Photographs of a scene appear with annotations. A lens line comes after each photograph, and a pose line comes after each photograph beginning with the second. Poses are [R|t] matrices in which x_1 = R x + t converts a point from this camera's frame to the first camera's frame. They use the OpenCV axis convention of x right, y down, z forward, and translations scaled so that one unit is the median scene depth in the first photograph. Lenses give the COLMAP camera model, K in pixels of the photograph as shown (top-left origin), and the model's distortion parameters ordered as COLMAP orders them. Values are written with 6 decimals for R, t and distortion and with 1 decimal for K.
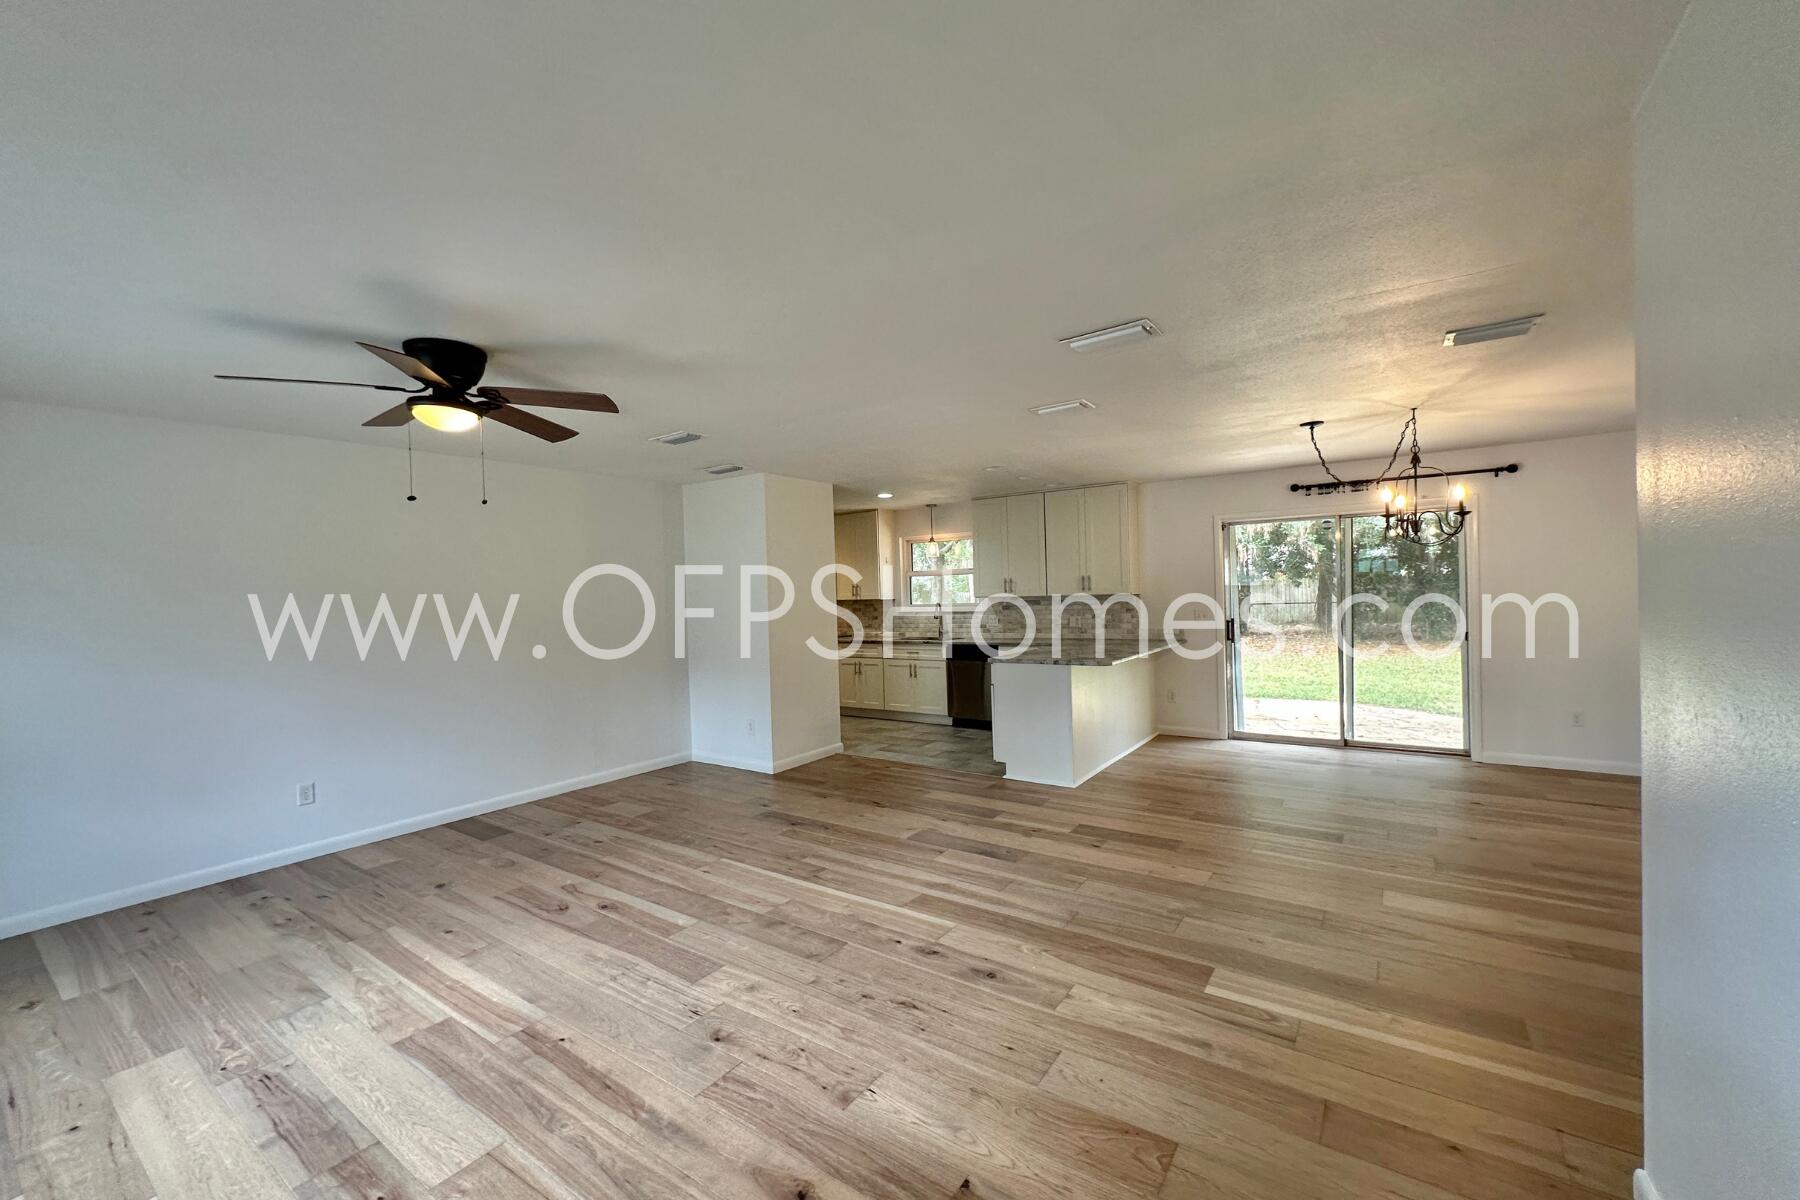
lens RADIAL K [[718.3, 0, 891.8], [0, 718.3, 593.5], [0, 0, 1]] dist [-0.005993, 0.000542]
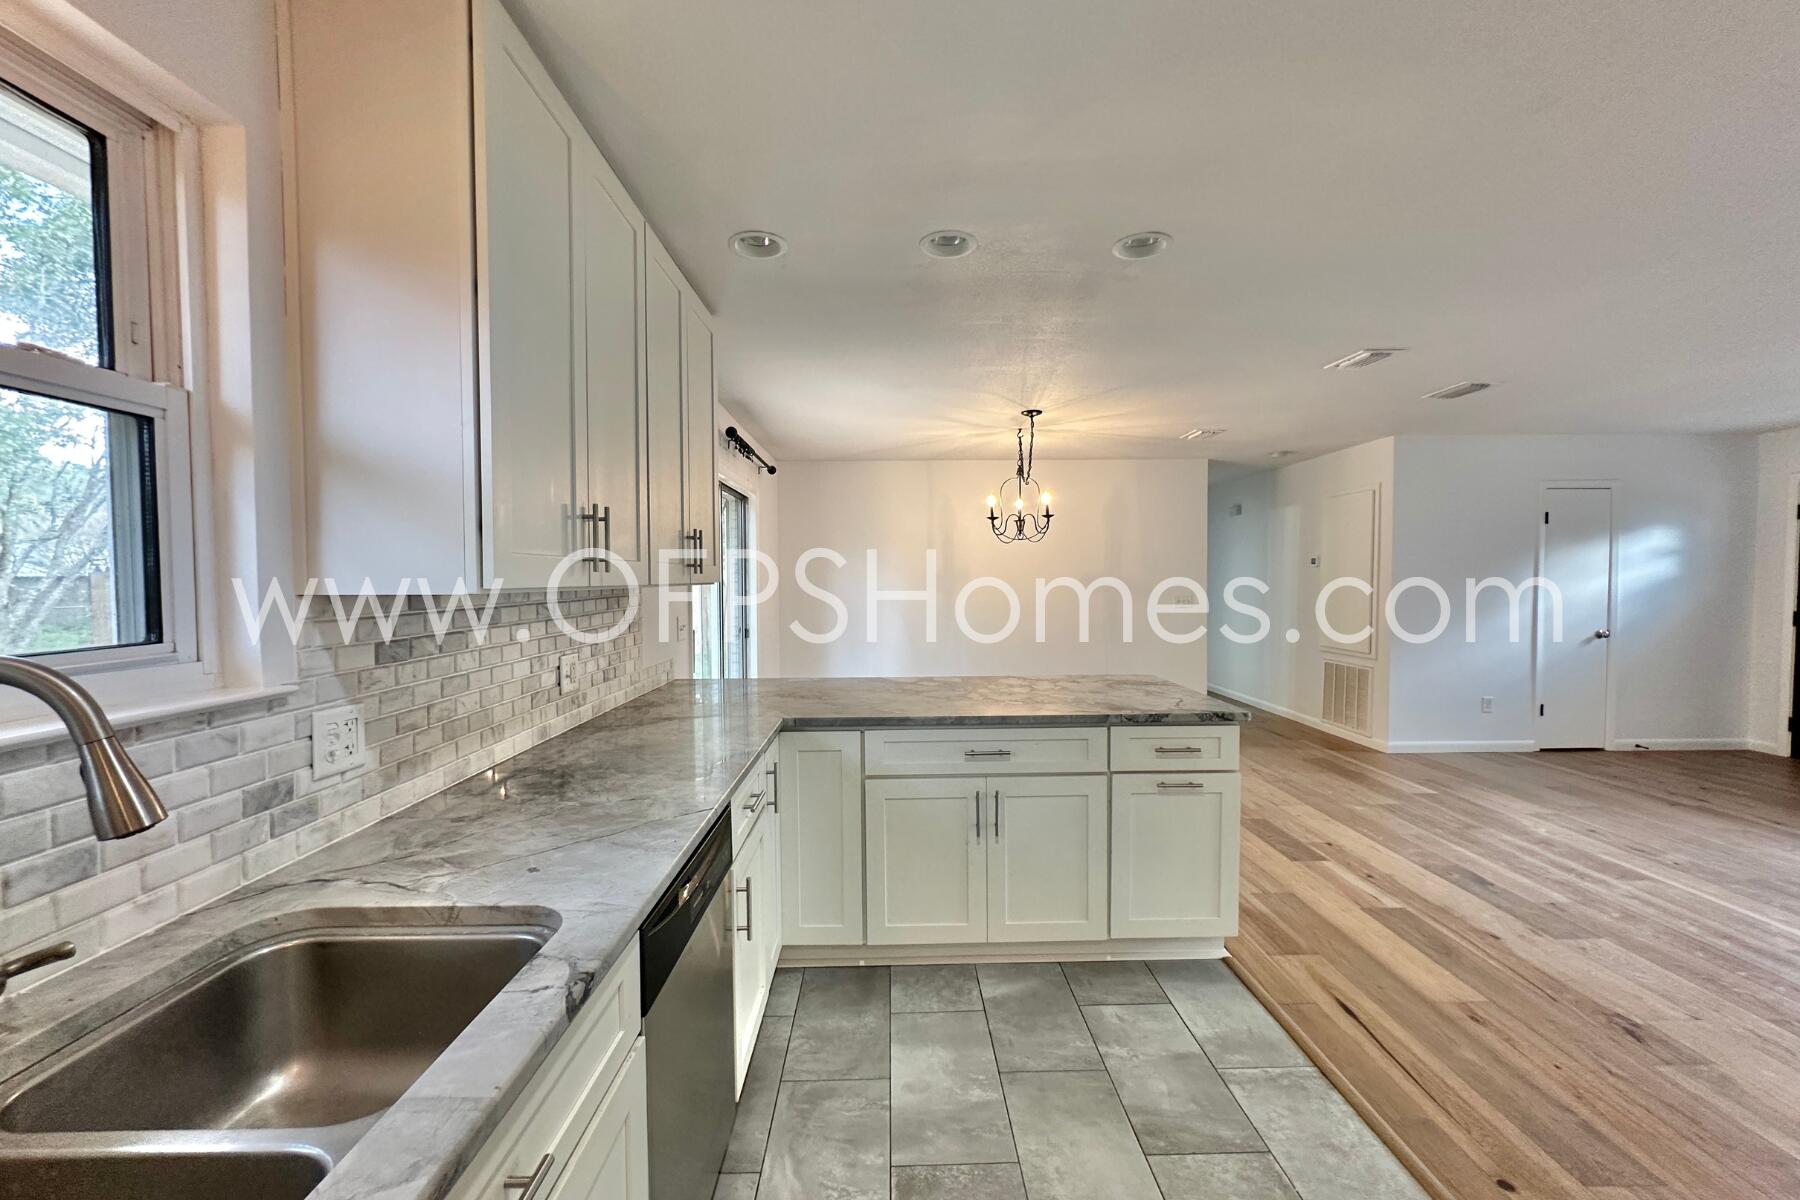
lens RADIAL K [[718.3, 0, 898.1], [0, 718.3, 607.1], [0, 0, 1]] dist [-0.005993, 0.000542]
pose [[-0.592338, -0.005344, 0.805672, -0.144713], [0.019945, 0.999574, 0.021294, 0.017541], [-0.805443, 0.028682, -0.591979, 2.225037]]
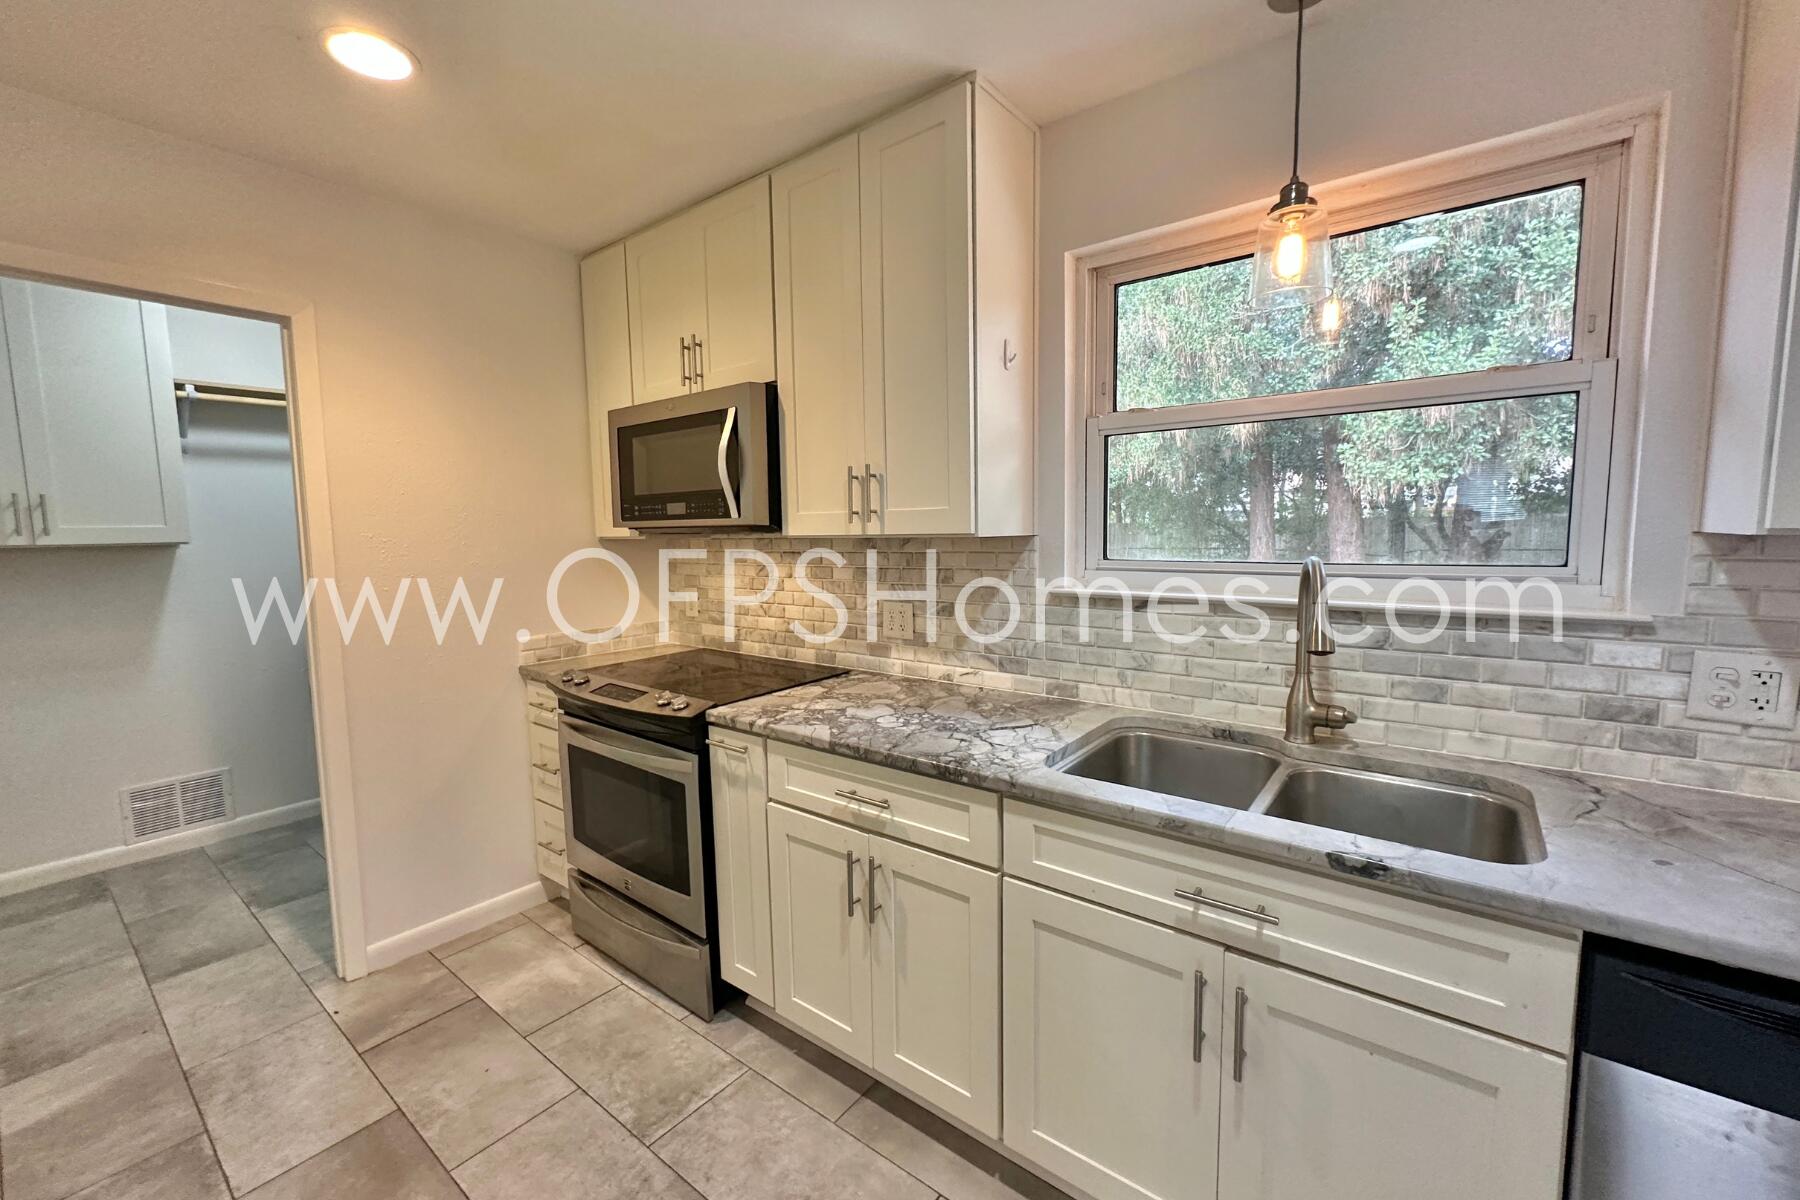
lens RADIAL K [[718.3, 0, 901.9], [0, 718.3, 600.1], [0, 0, 1]] dist [-0.005993, 0.000542]
pose [[0.999077, 0.012228, -0.041172, -0.069252], [-0.008122, 0.995108, 0.098456, 0.015807], [0.042175, -0.098031, 0.994289, 1.907999]]
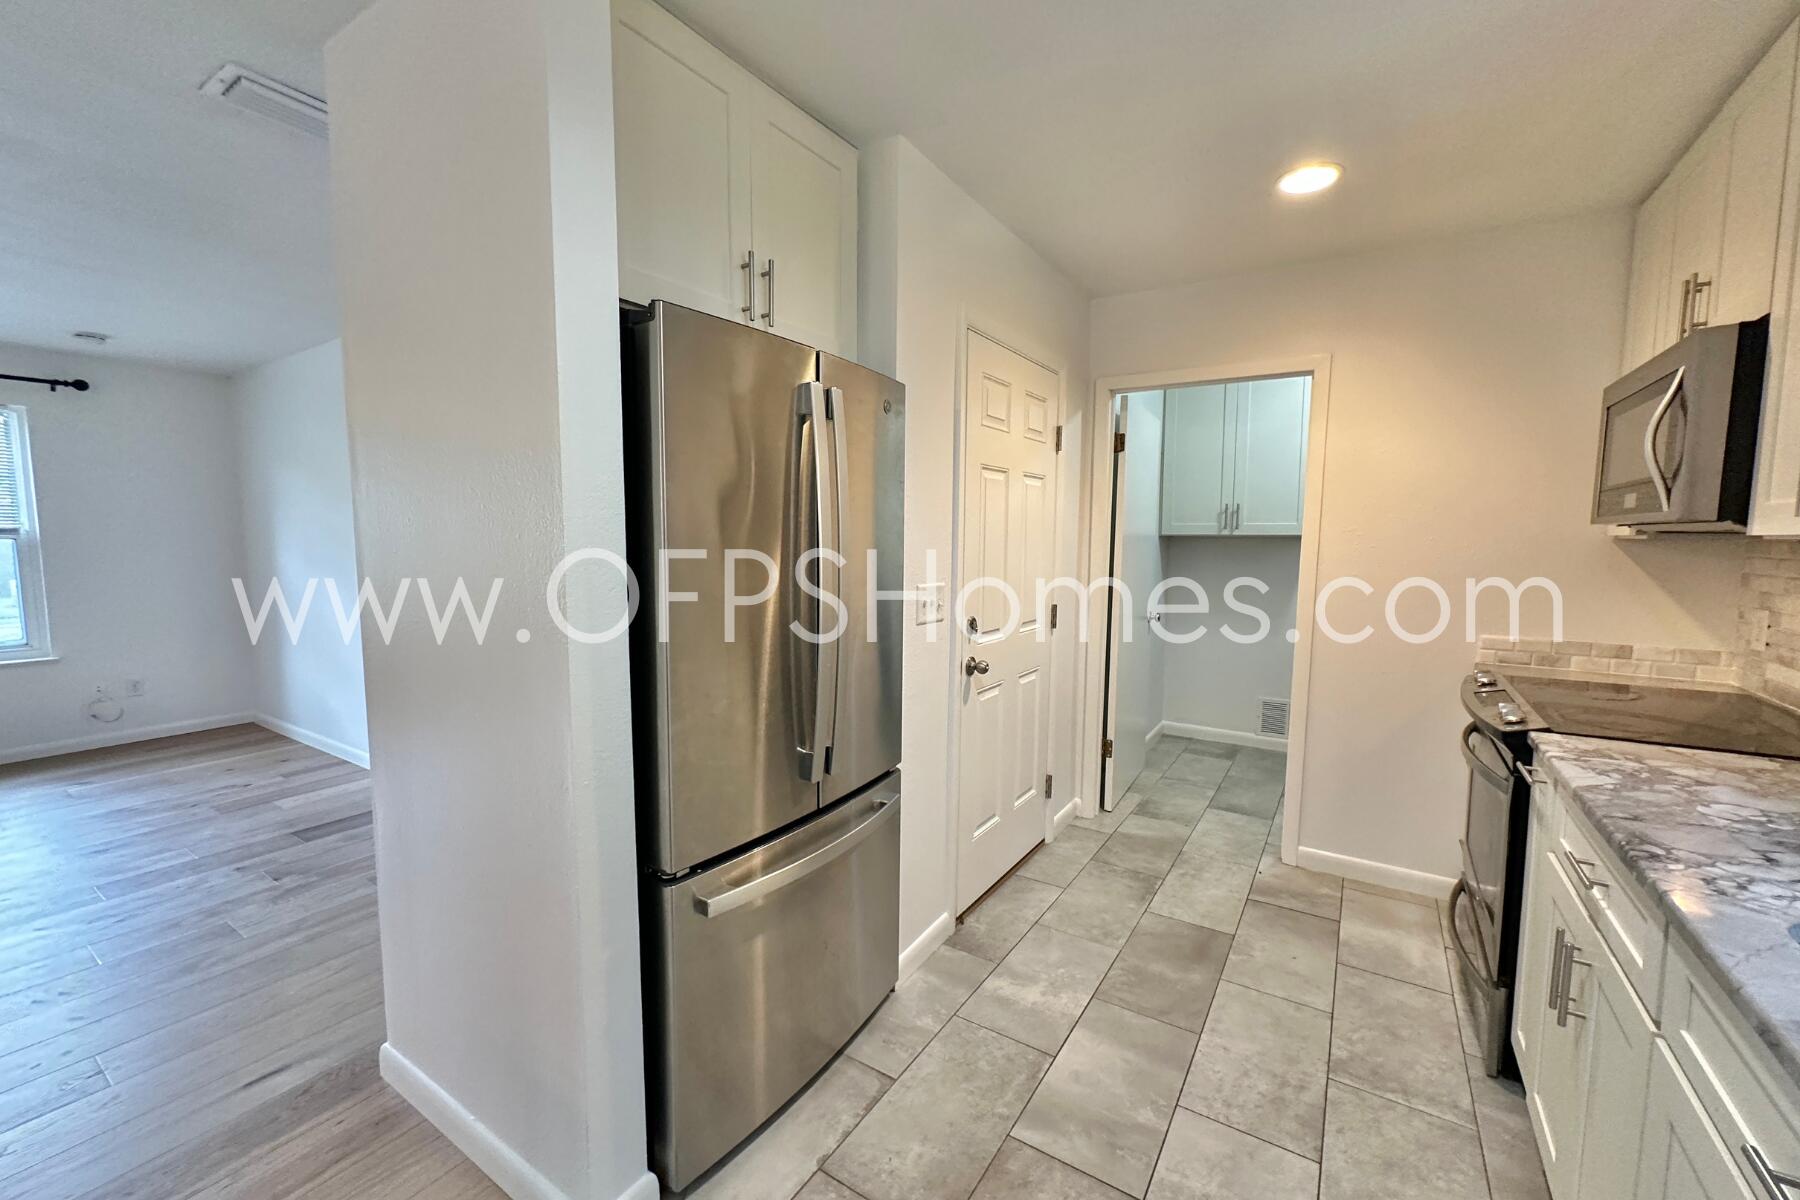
lens RADIAL K [[718.3, 0, 891.4], [0, 718.3, 600.9], [0, 0, 1]] dist [-0.005993, 0.000542]
pose [[0.022941, 0.112165, -0.993425, 0.208628], [-0.004691, 0.993687, 0.112087, 0.015949], [0.999726, 0.002089, 0.023322, 1.995270]]
